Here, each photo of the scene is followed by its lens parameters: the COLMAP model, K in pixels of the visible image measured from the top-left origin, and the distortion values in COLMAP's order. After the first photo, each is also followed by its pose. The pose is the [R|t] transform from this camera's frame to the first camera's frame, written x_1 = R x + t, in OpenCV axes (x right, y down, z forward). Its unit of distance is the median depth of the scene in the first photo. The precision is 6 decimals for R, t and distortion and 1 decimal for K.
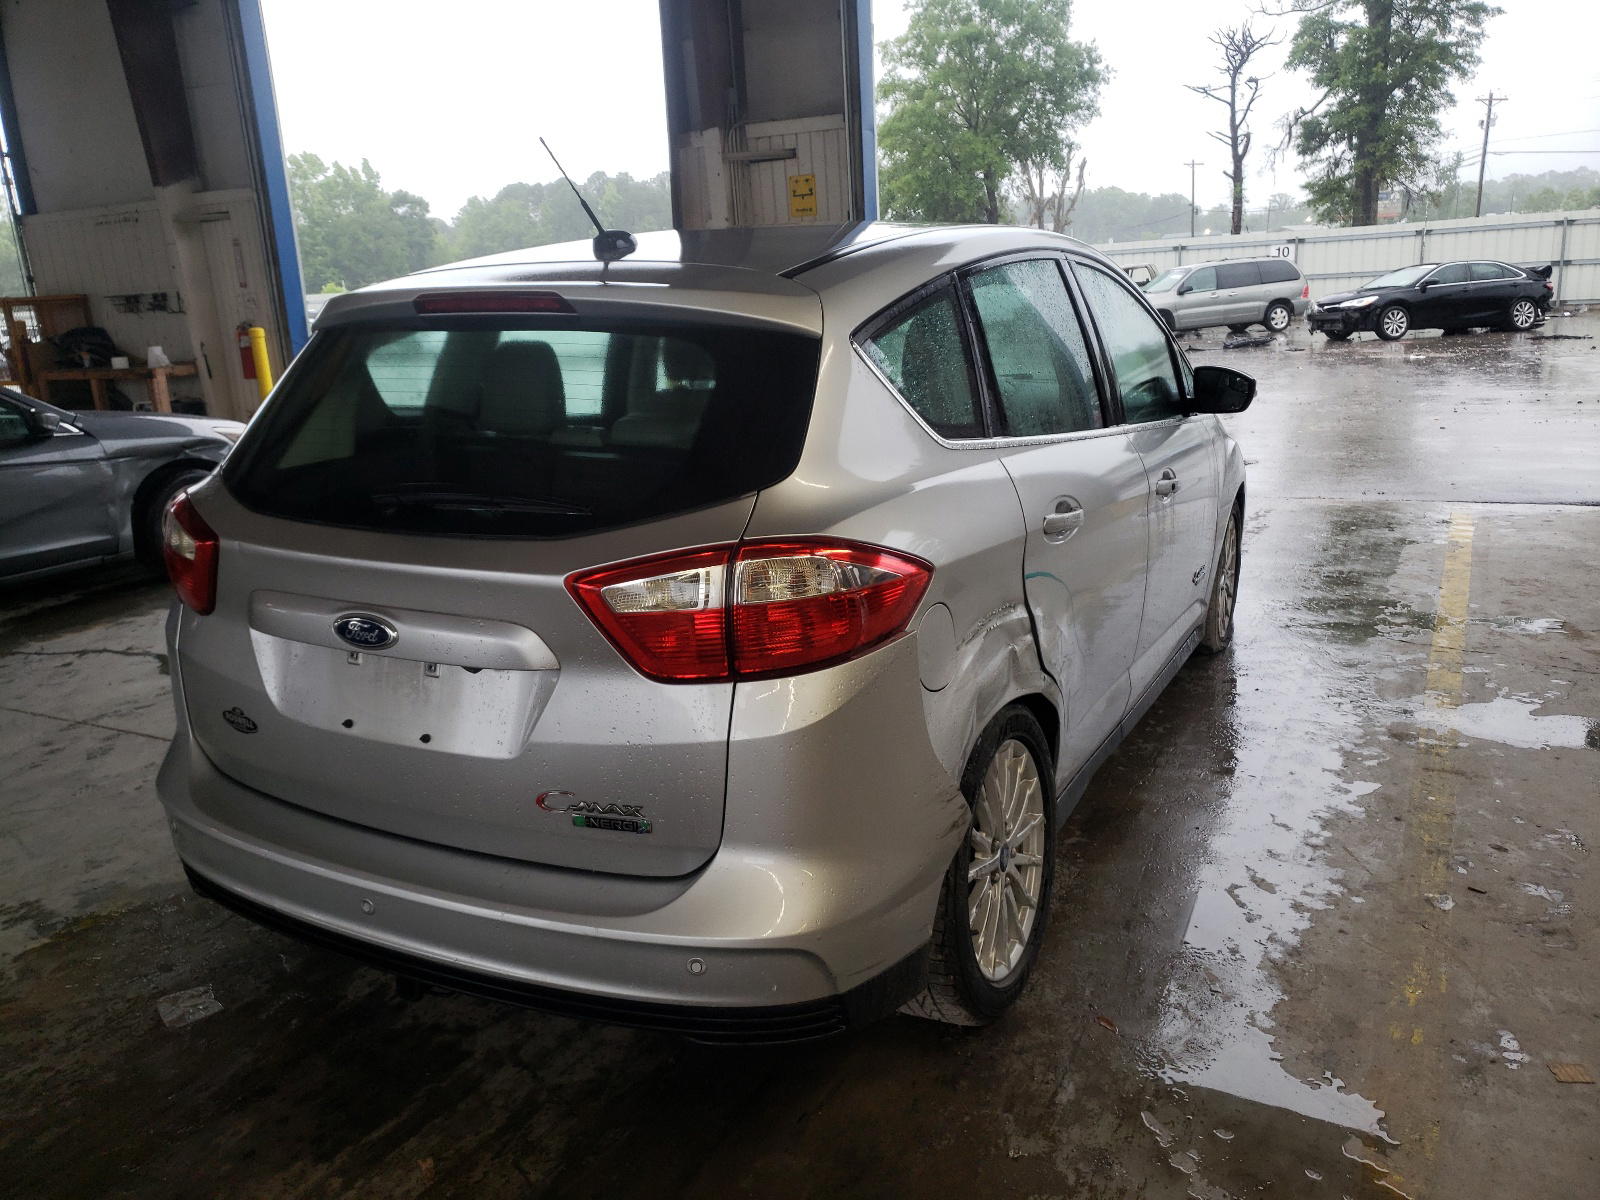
lens RADIAL K [[1234.8, 0, 805.5], [0, 1234.8, 597.4], [0, 0, 1]] dist [0.001430, 0.014225]
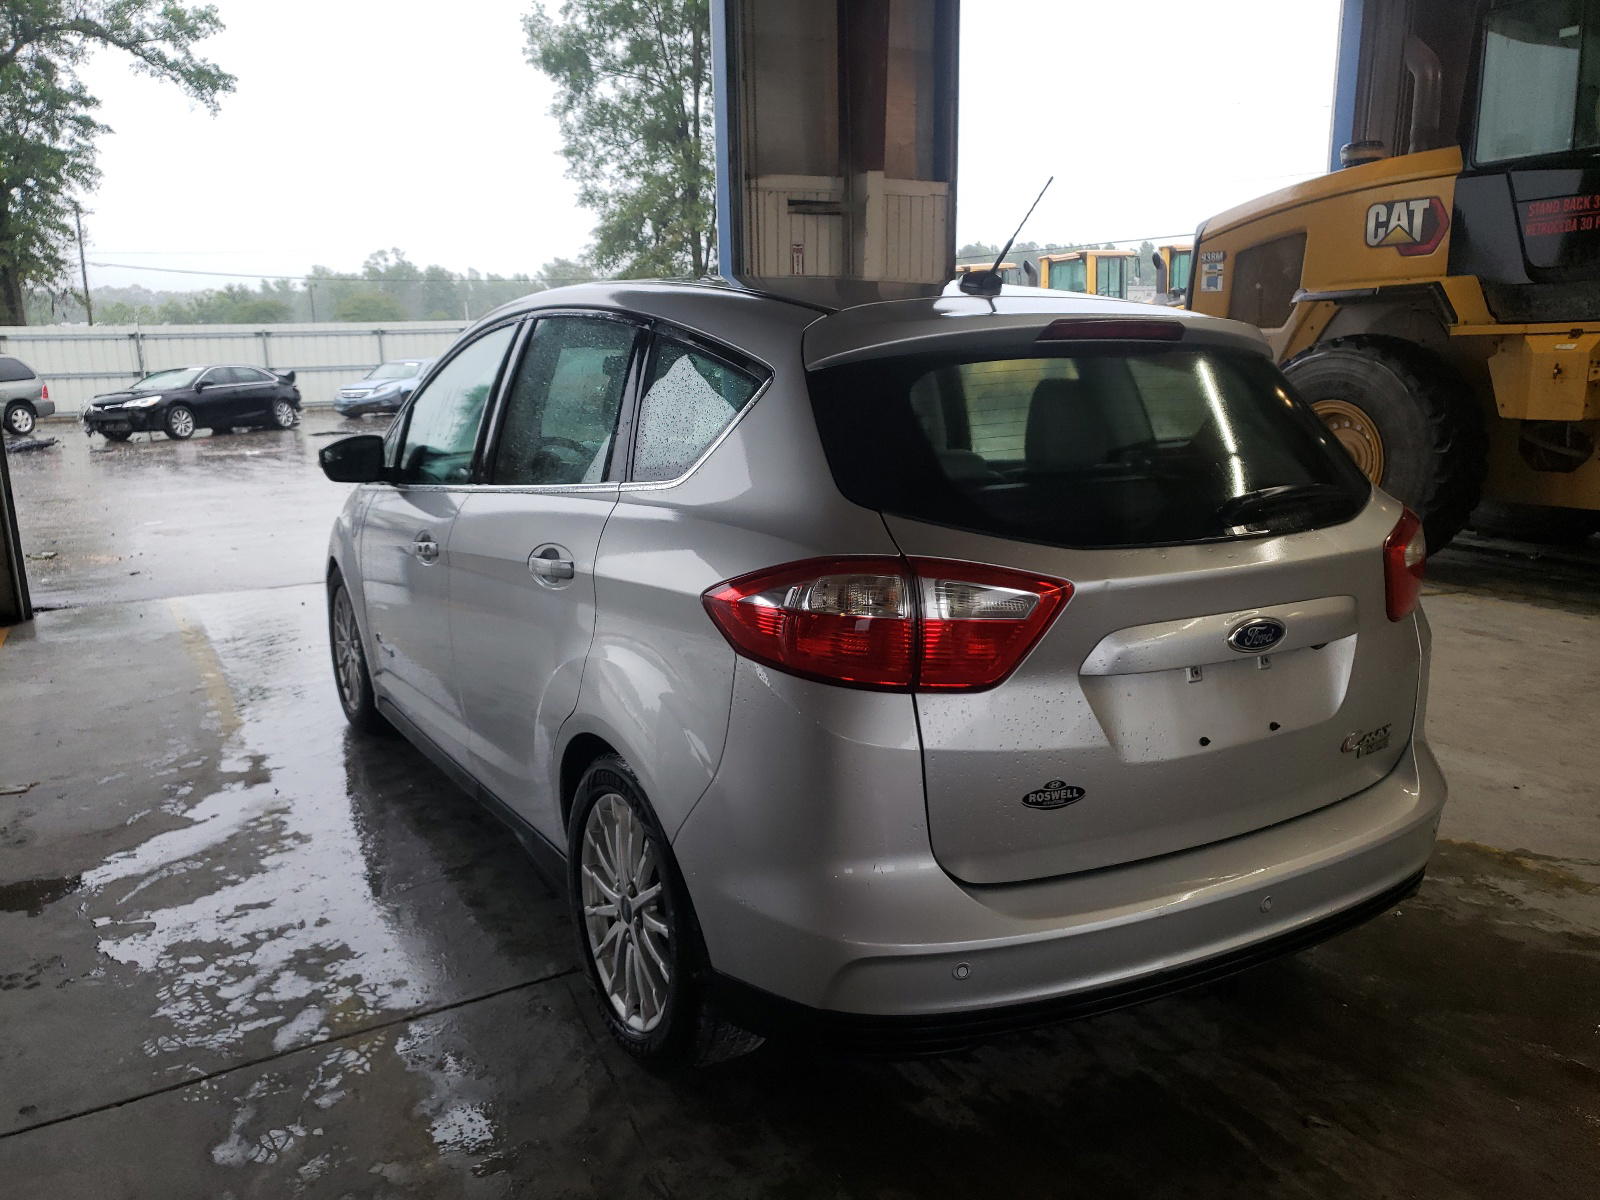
lens RADIAL K [[1231.2, 0, 797.7], [0, 1231.2, 609.6], [0, 0, 1]] dist [-0.001079, 0.015758]
pose [[0.530366, -0.138172, 0.836433, -0.104253], [0.199255, 0.979307, 0.035430, -0.007754], [-0.824020, 0.147873, 0.546923, 0.054506]]
